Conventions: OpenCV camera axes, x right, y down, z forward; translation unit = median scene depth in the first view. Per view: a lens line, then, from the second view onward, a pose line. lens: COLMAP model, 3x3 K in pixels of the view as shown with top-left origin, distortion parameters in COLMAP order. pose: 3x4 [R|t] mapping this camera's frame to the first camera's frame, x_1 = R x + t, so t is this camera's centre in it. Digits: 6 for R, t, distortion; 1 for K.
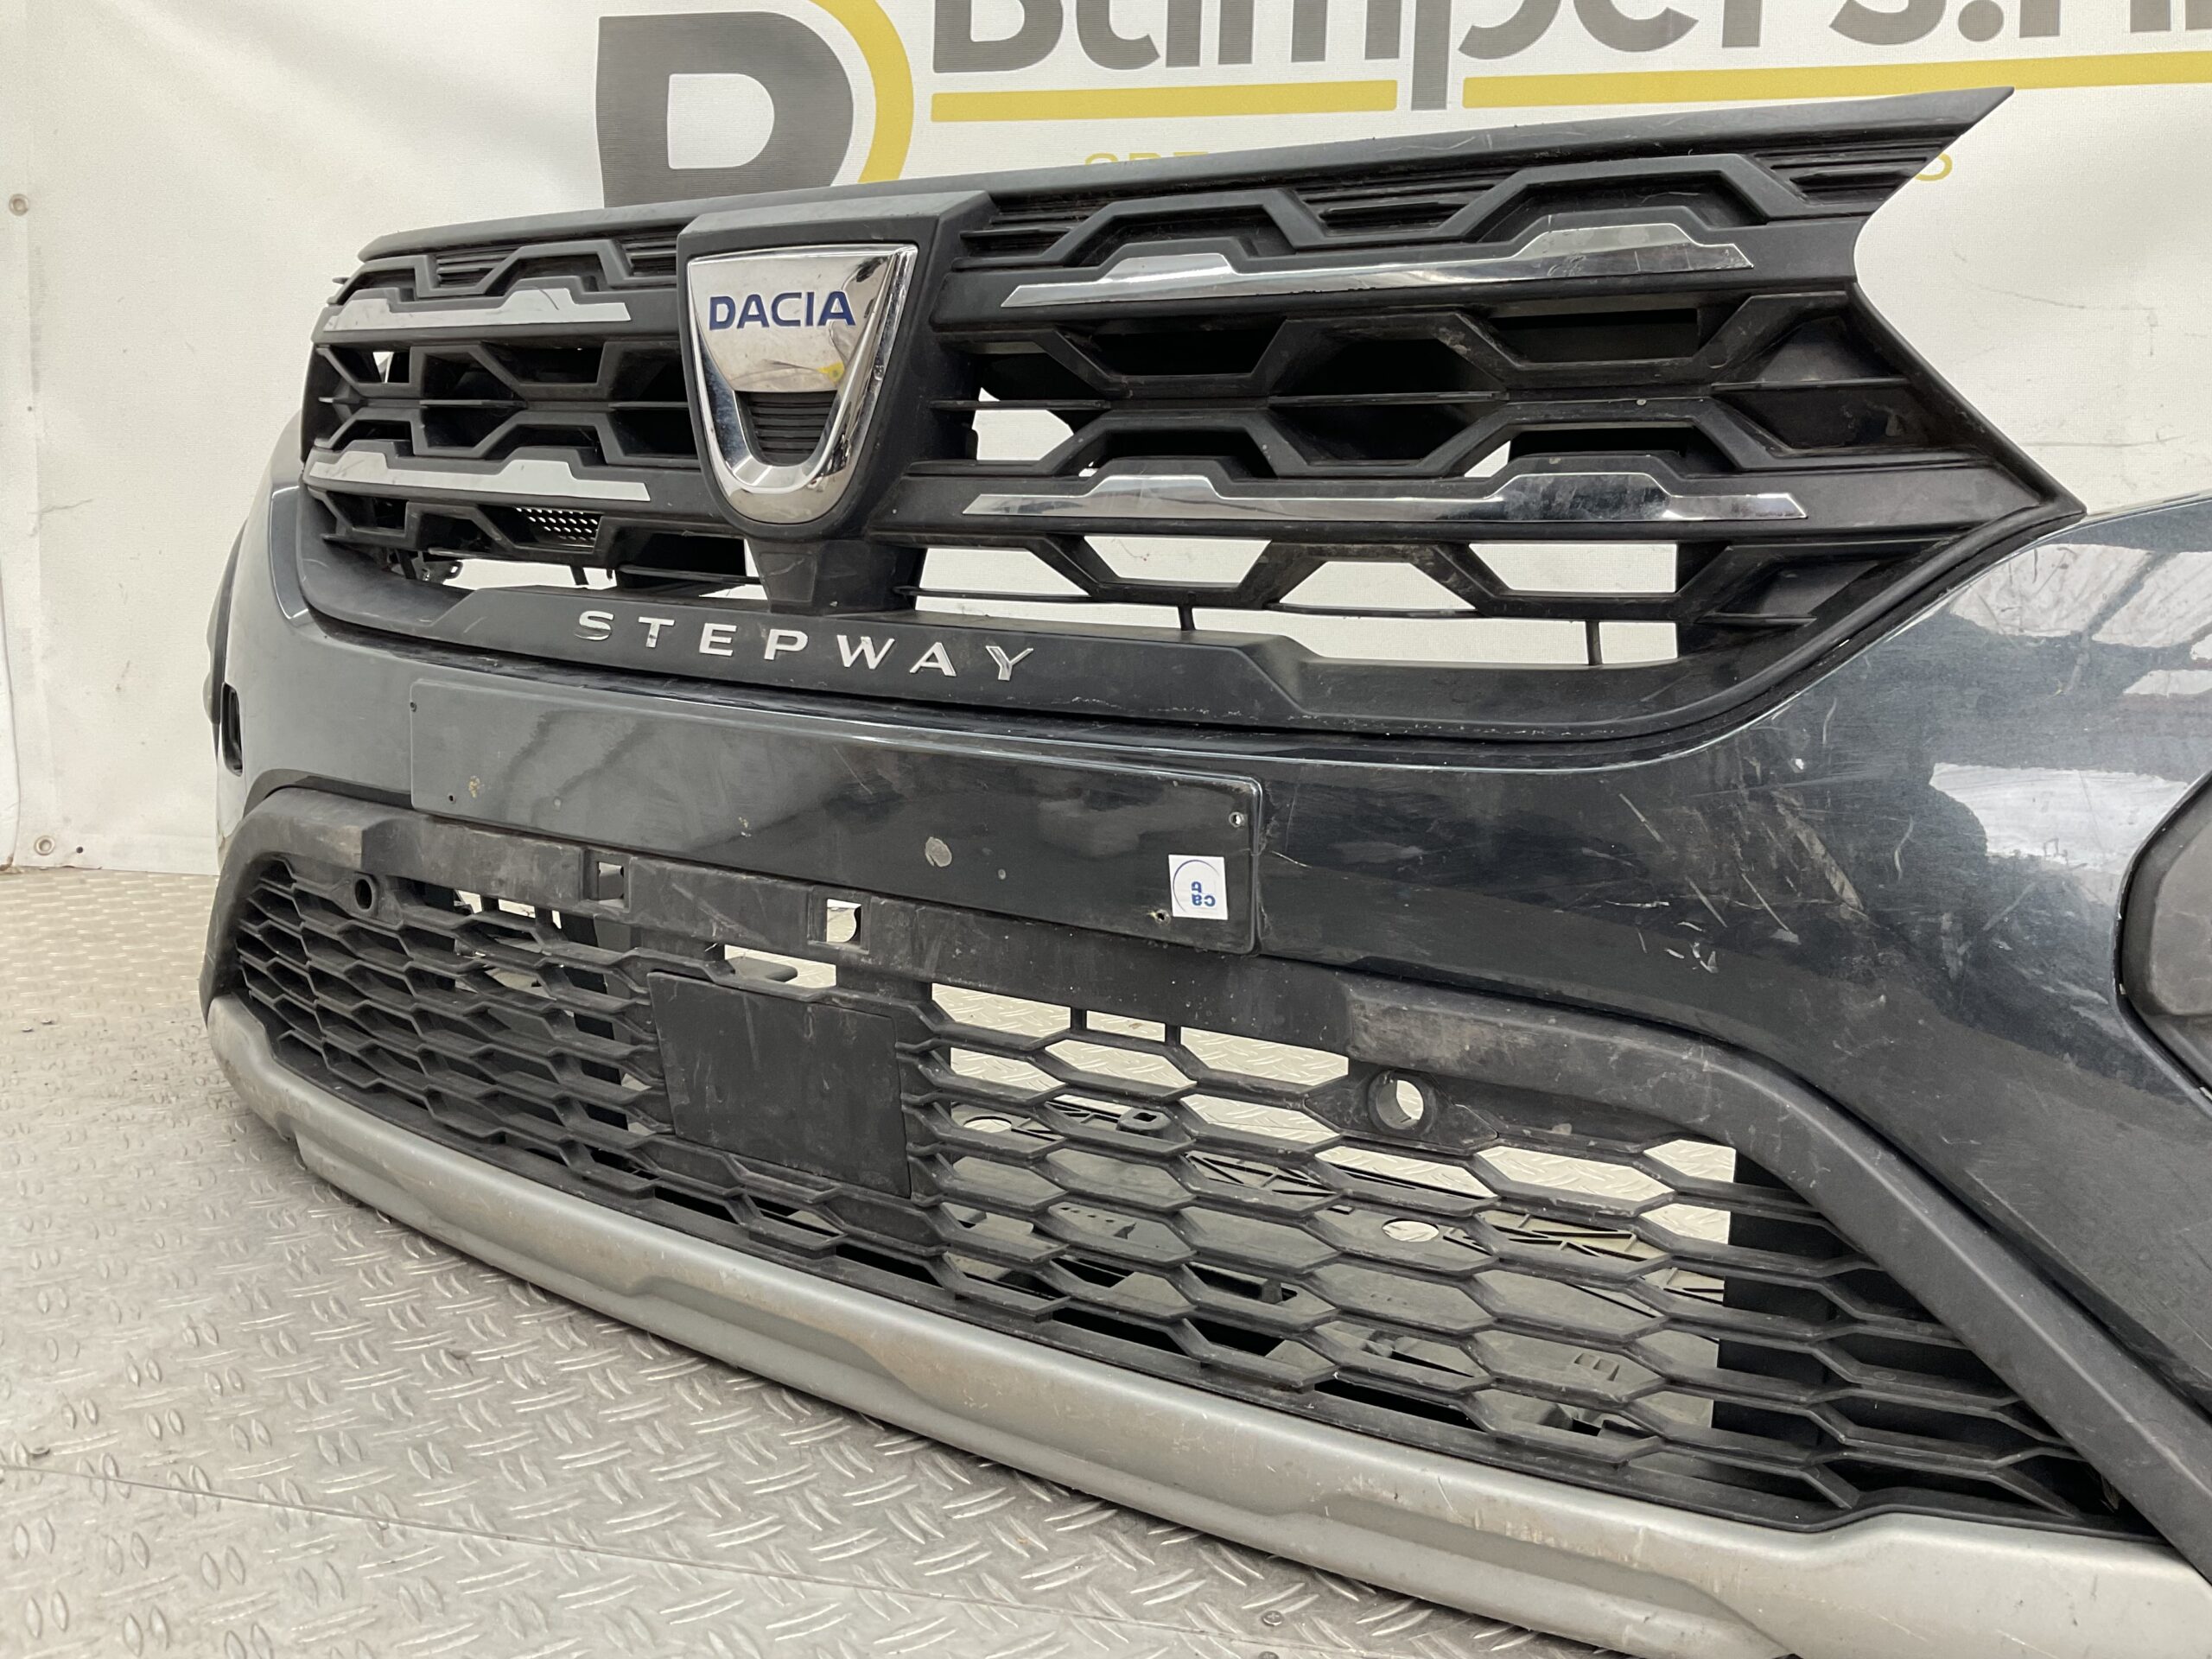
lens RADIAL K [[1831.7, 0, 1101.1], [0, 1831.7, 824.8], [0, 0, 1]] dist [0.096604, -0.171511]
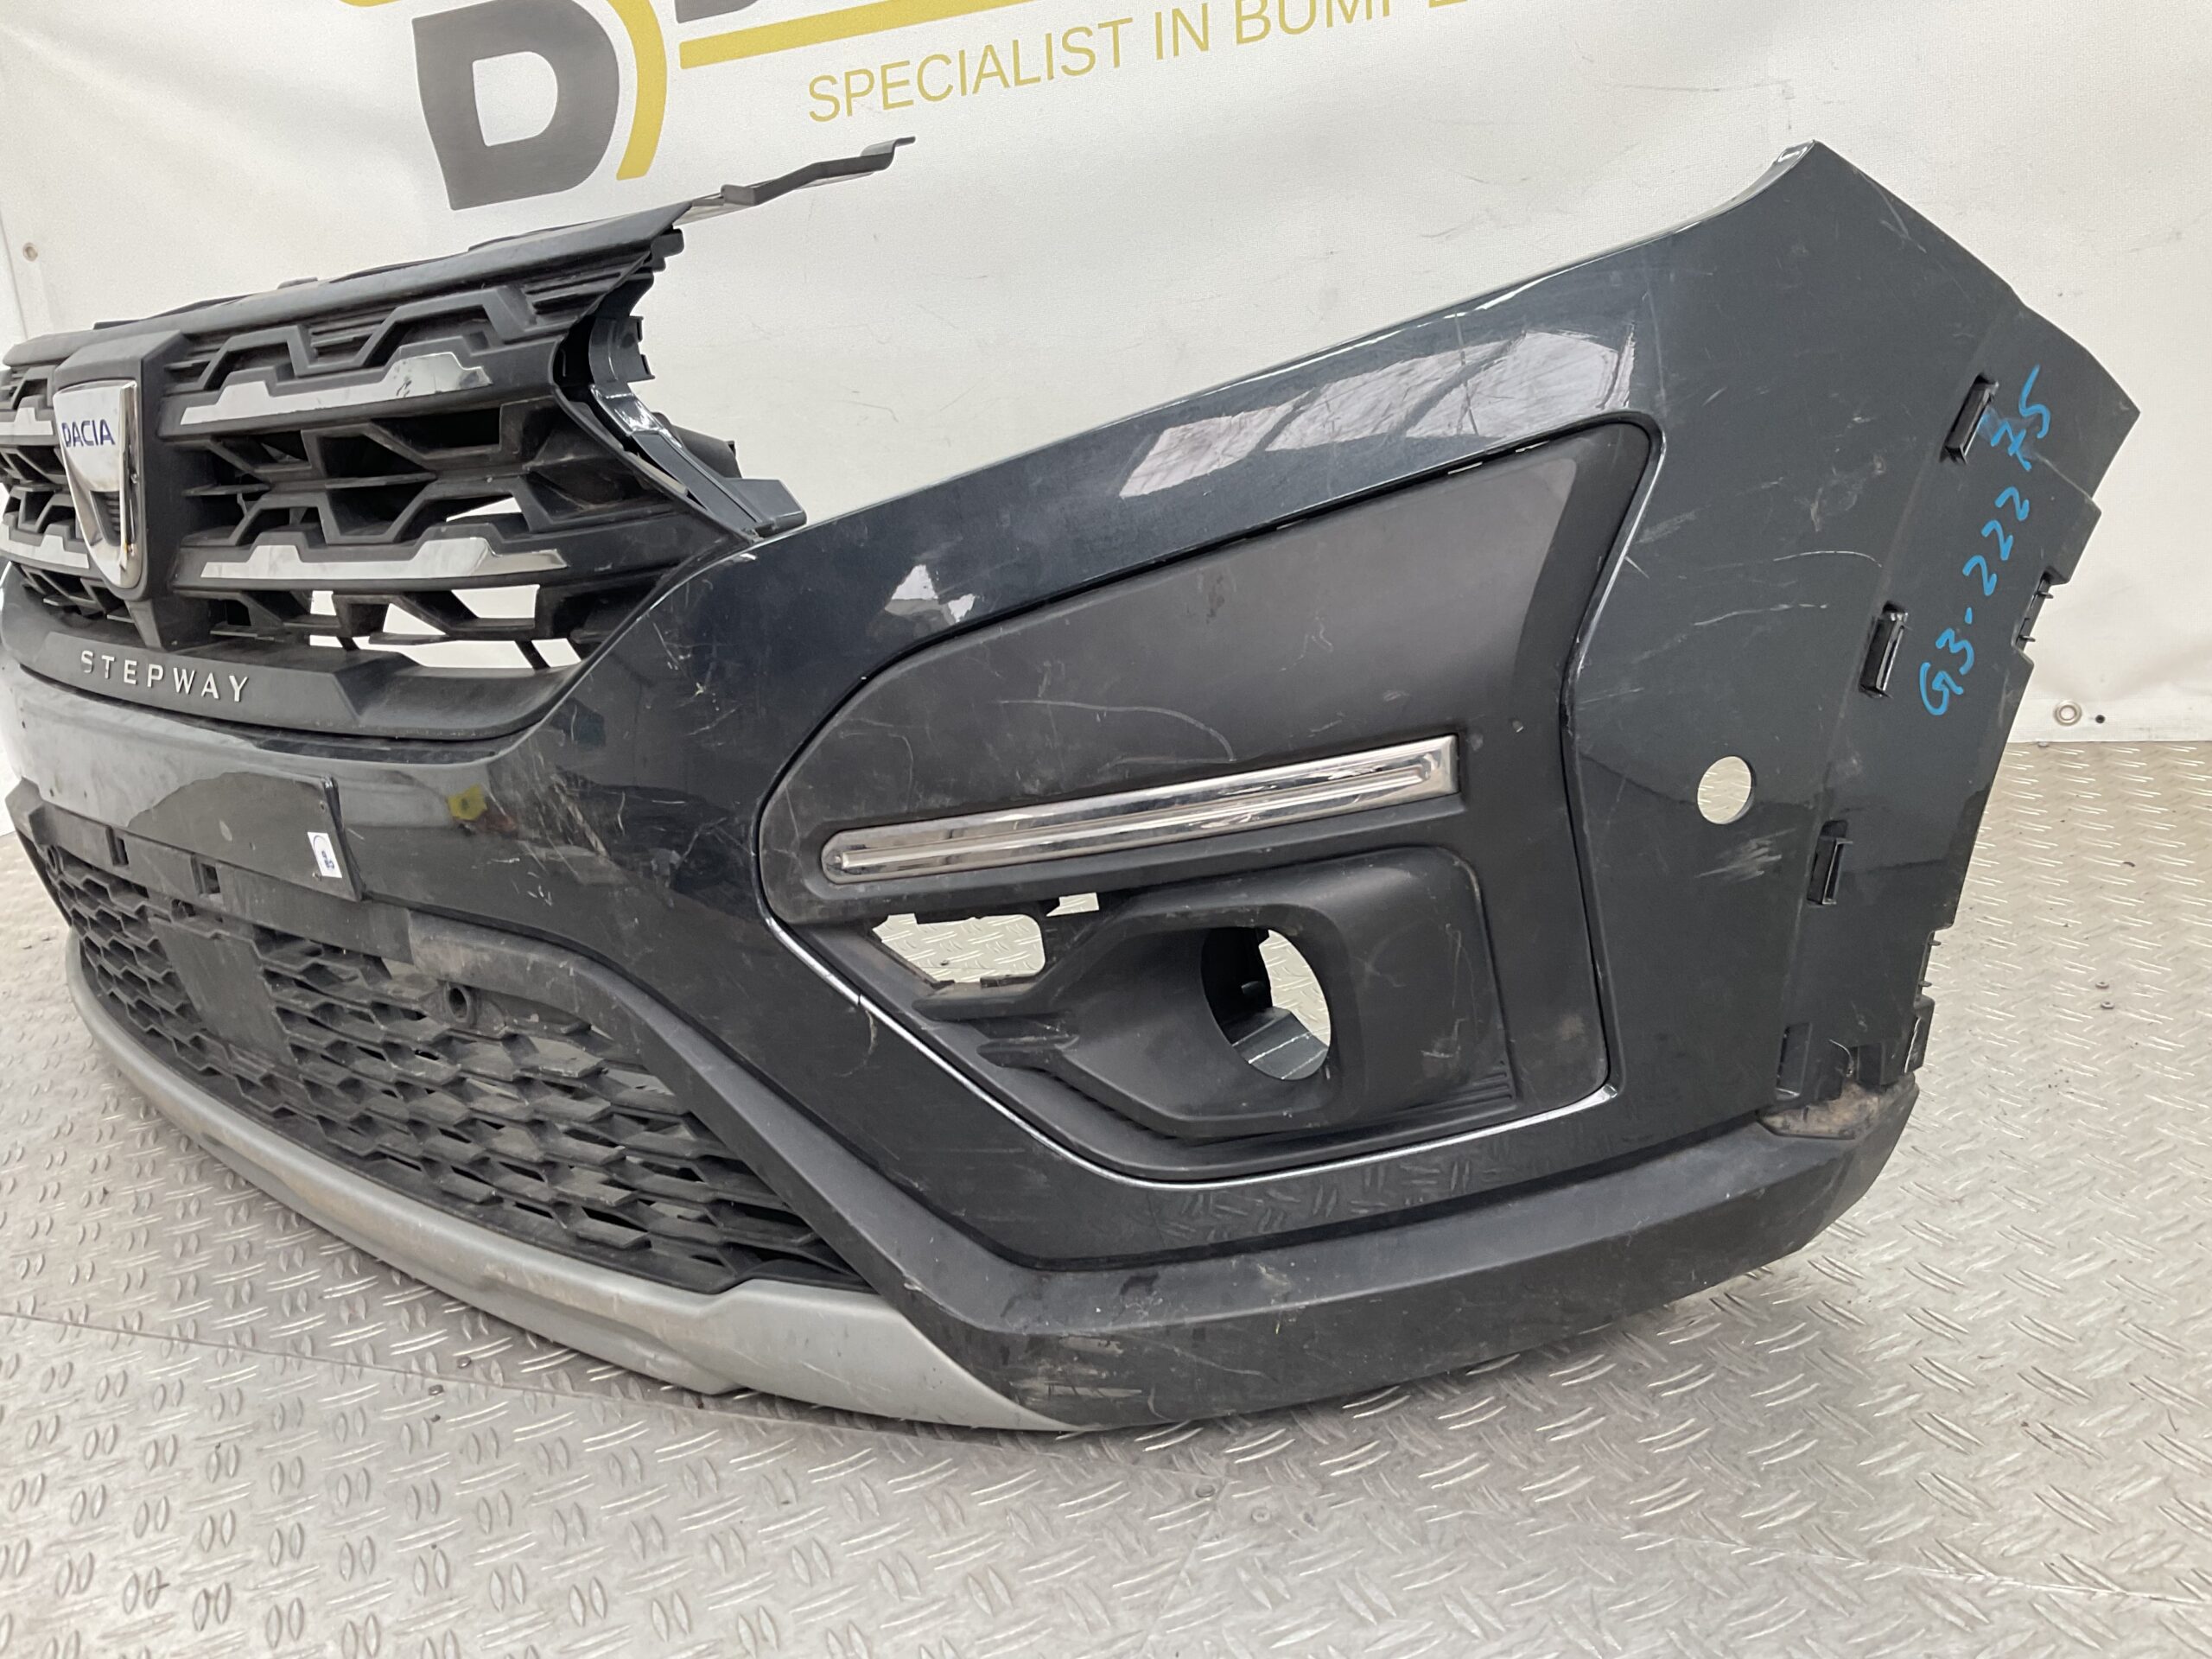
lens RADIAL K [[1831.7, 0, 1101.3], [0, 1831.7, 830.4], [0, 0, 1]] dist [0.096604, -0.171511]
pose [[0.973490, -0.080780, -0.213990, 0.815882], [0.106781, 0.987856, 0.112864, -0.069393], [0.202274, -0.132722, 0.970294, -0.191596]]
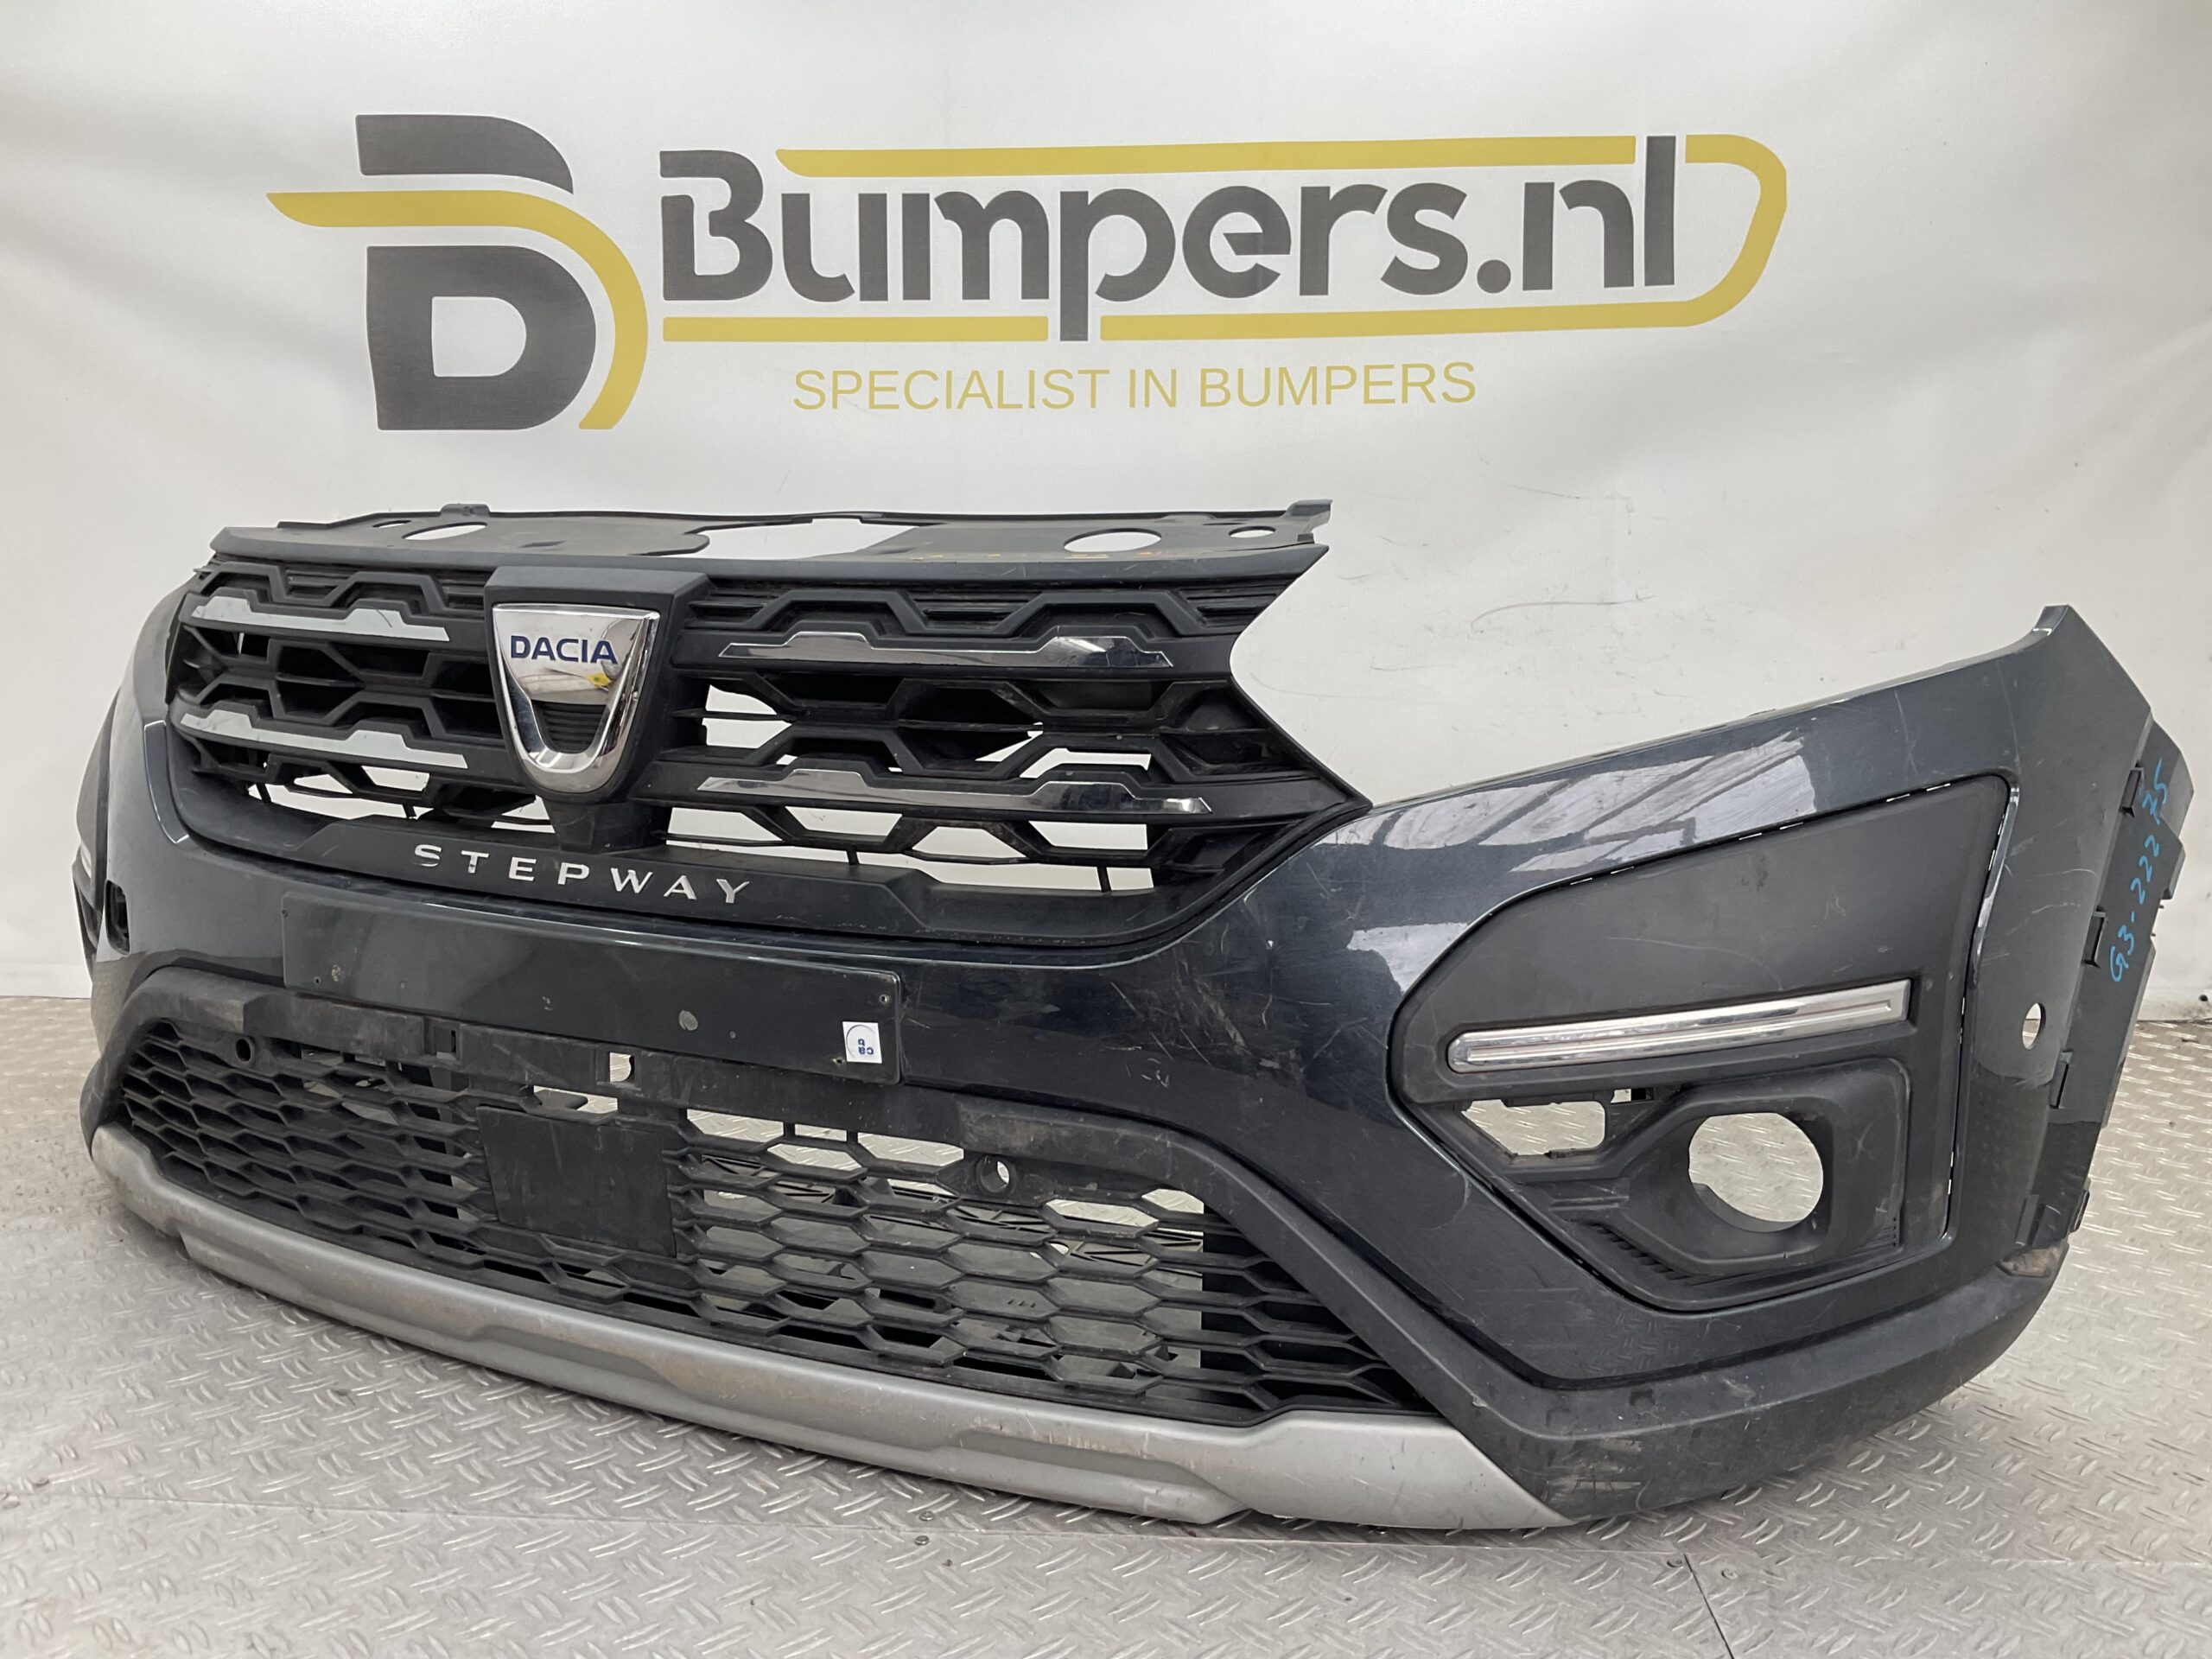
lens RADIAL K [[1831.7, 0, 1105.0], [0, 1831.7, 825.1], [0, 0, 1]] dist [0.096604, -0.171511]
pose [[0.990914, -0.037110, 0.129272, 0.056237], [0.038146, 0.999257, -0.005545, -0.118369], [-0.128970, 0.010426, 0.991594, -0.497780]]
